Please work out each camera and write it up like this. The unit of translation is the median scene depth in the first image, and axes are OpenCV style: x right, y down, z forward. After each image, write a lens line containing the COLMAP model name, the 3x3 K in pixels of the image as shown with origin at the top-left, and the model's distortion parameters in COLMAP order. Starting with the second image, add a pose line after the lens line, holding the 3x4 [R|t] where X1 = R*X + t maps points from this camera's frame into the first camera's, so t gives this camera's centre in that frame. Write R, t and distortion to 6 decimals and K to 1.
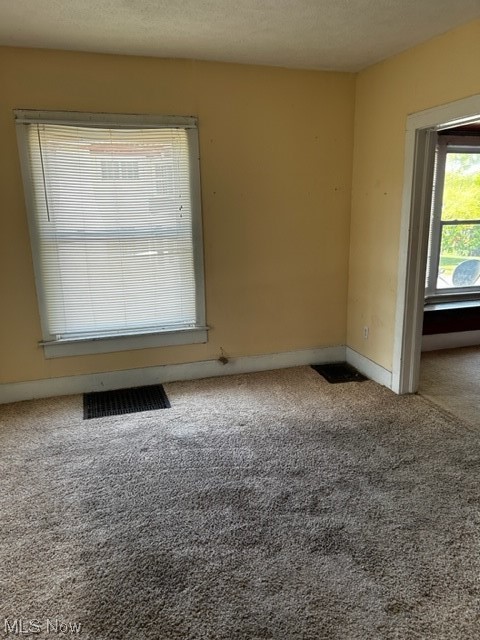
lens RADIAL K [[484.6, 0, 240.2], [0, 484.6, 320.7], [0, 0, 1]] dist [0.050944, -0.008764]
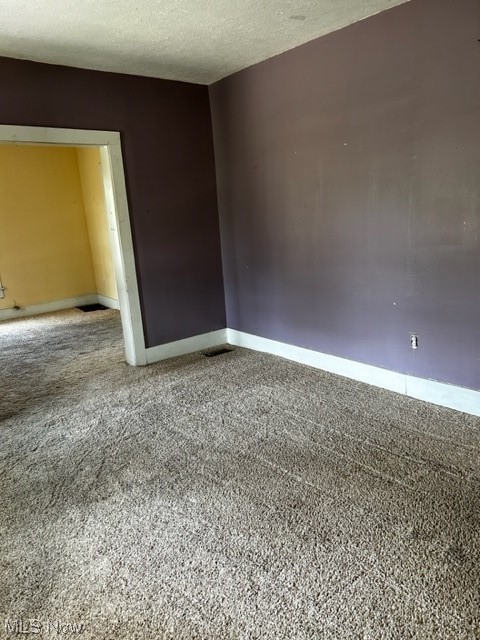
lens RADIAL K [[484.6, 0, 241.2], [0, 484.6, 319.6], [0, 0, 1]] dist [0.050944, -0.008764]
pose [[0.927846, -0.144666, 0.343762, 0.125996], [0.147838, 0.988863, 0.017117, 0.268302], [-0.342410, 0.034939, 0.938901, -1.103911]]
